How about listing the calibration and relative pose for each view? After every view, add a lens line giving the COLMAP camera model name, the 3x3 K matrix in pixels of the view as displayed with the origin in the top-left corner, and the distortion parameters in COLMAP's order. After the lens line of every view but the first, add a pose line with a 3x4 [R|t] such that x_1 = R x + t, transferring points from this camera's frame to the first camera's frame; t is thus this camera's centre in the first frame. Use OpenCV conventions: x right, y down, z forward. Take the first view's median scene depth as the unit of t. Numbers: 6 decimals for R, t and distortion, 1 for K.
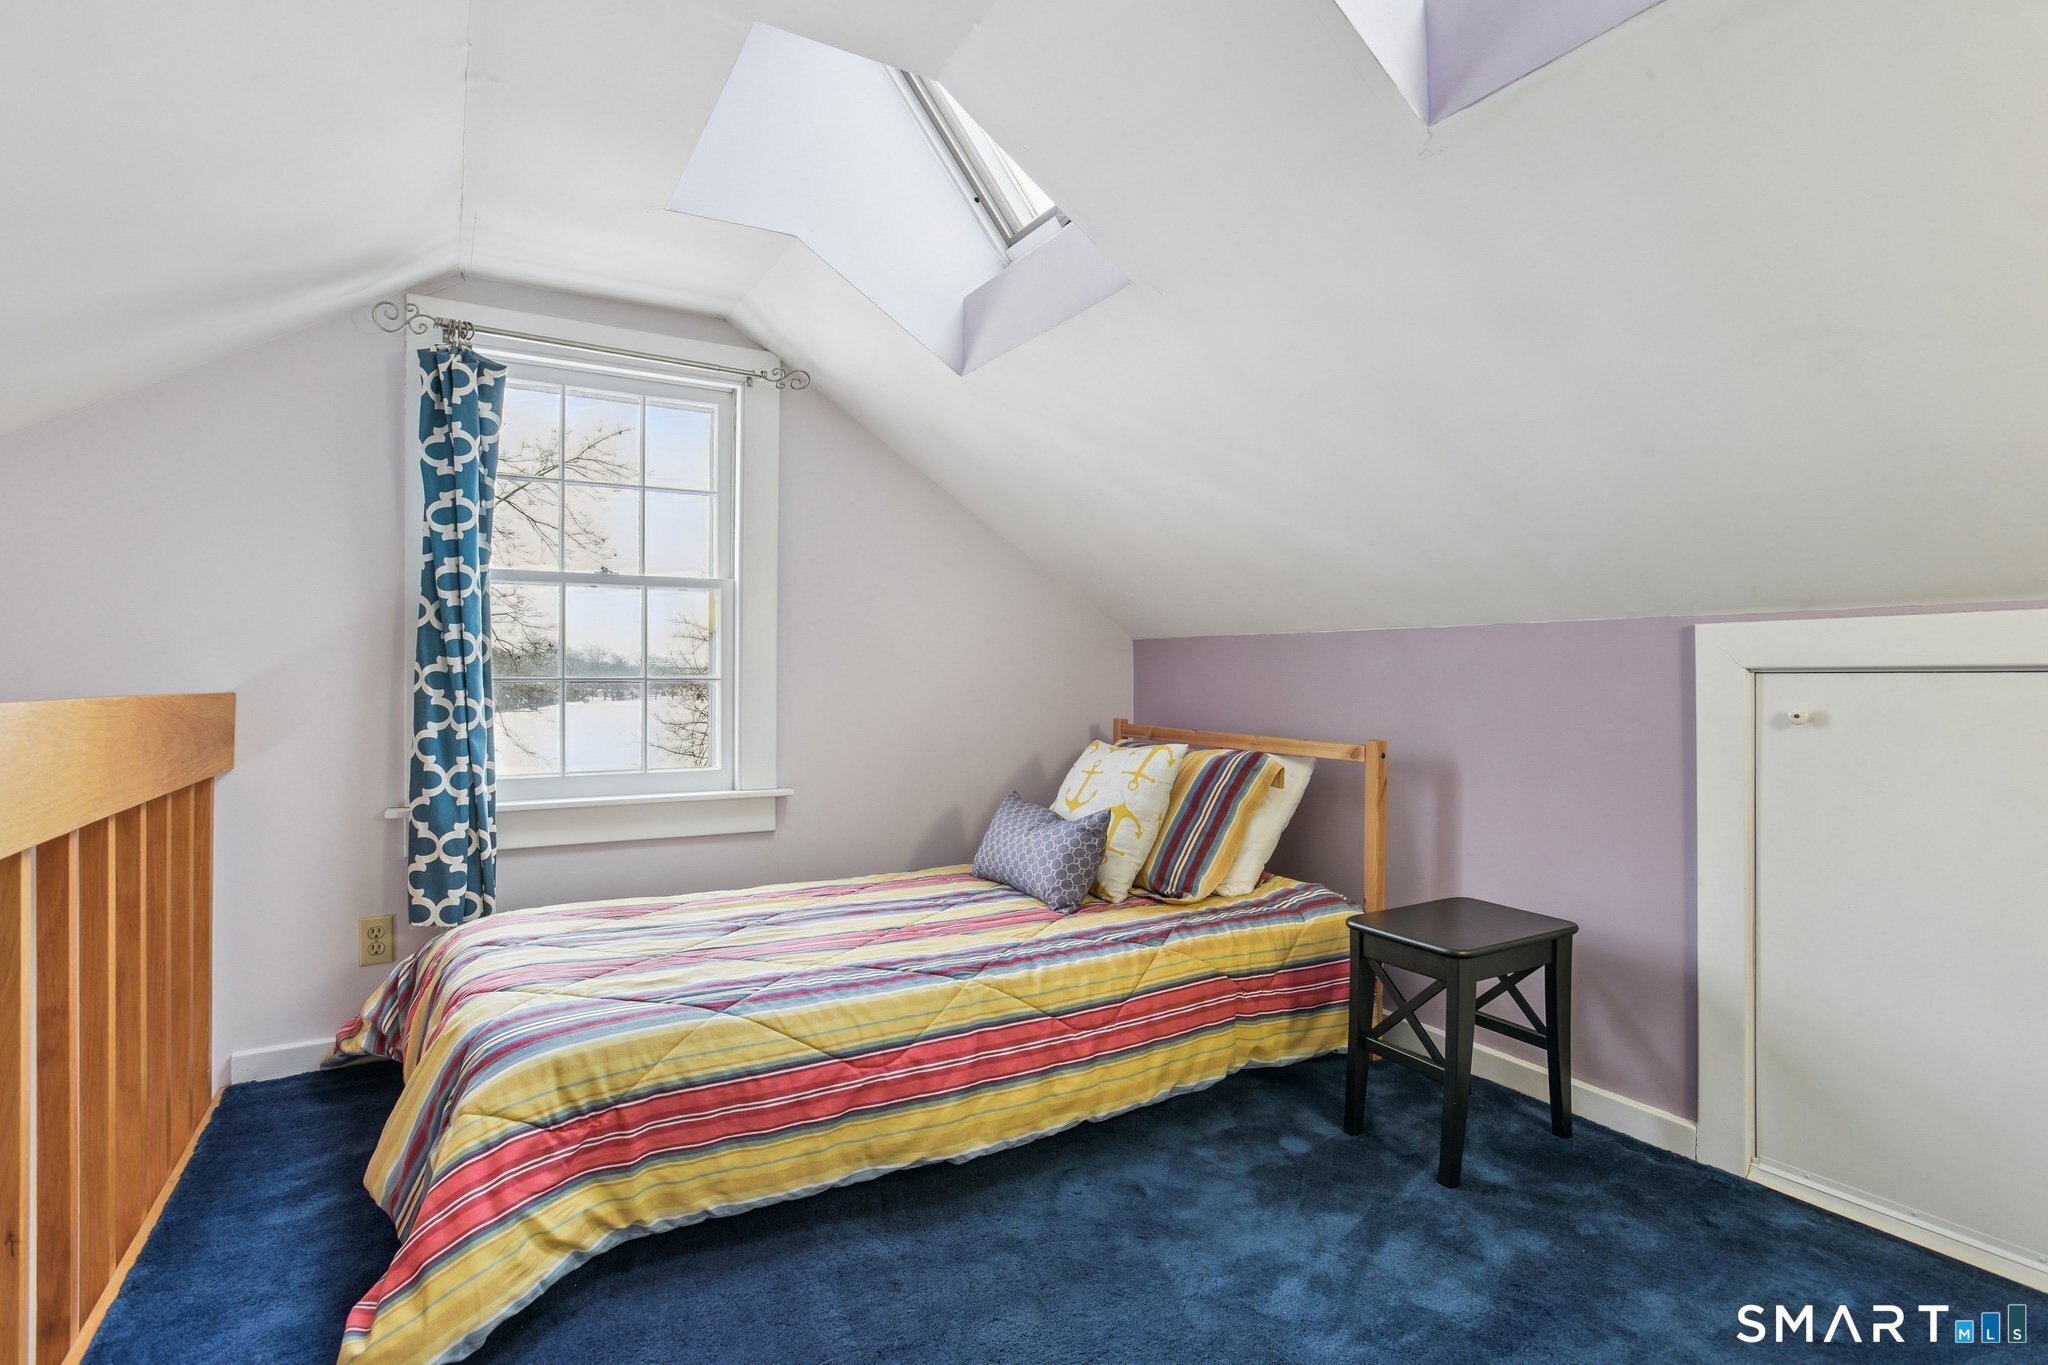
lens RADIAL K [[993.7, 0, 1032.9], [0, 993.7, 696.3], [0, 0, 1]] dist [-0.057765, 0.031436]
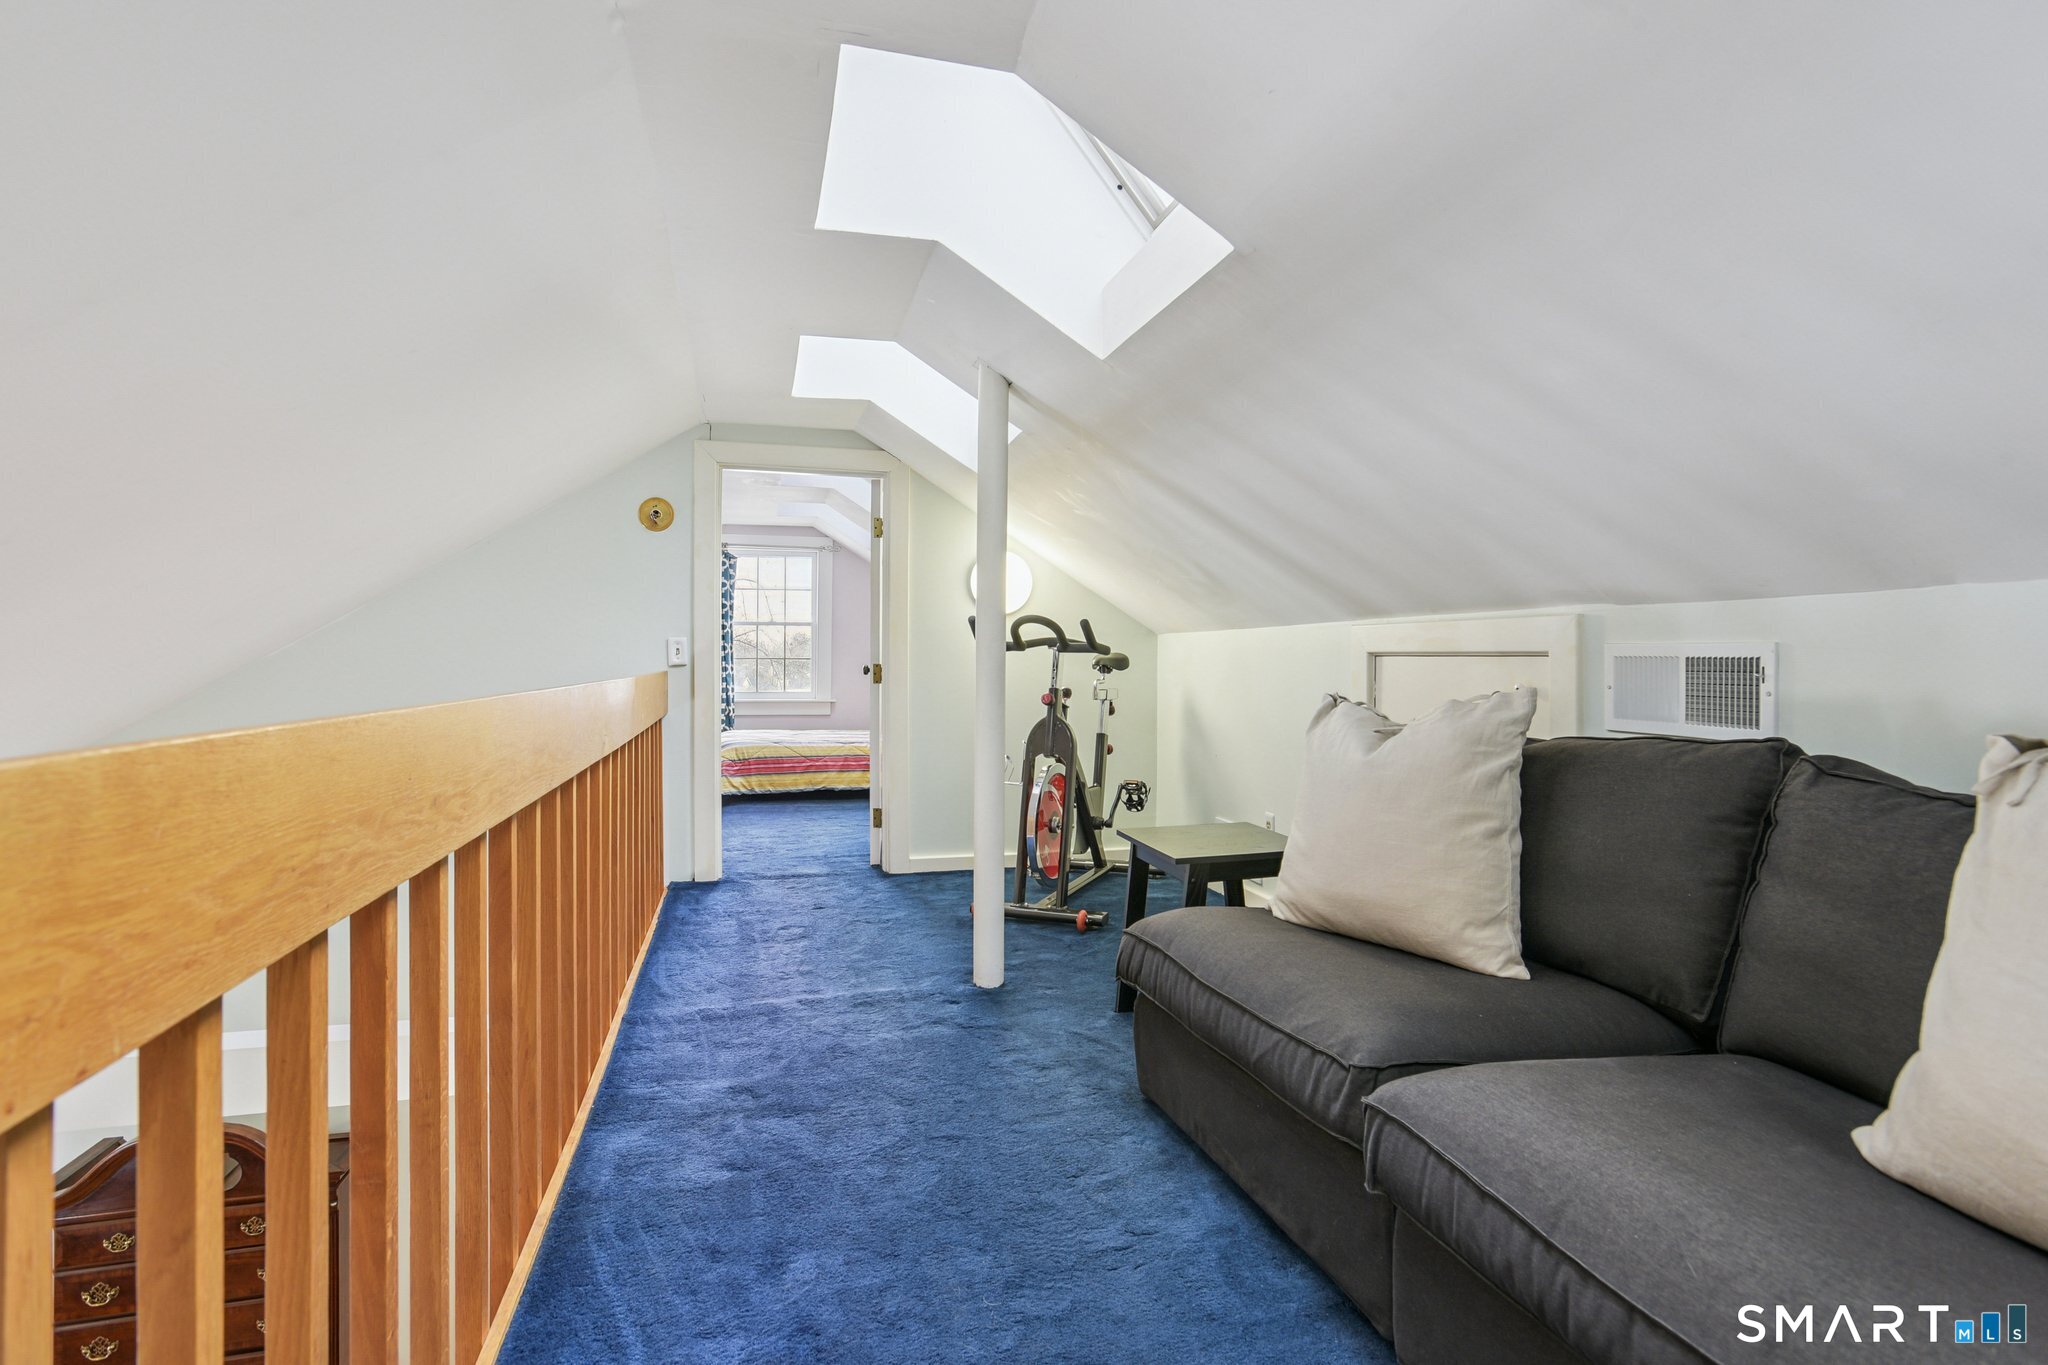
lens RADIAL K [[993.7, 0, 1032.9], [0, 993.7, 696.3], [0, 0, 1]] dist [-0.057765, 0.031436]
pose [[0.963355, 0.015792, -0.267765, 1.201927], [-0.009267, 0.999629, 0.025614, 0.012038], [0.268071, -0.022194, 0.963144, -1.763925]]
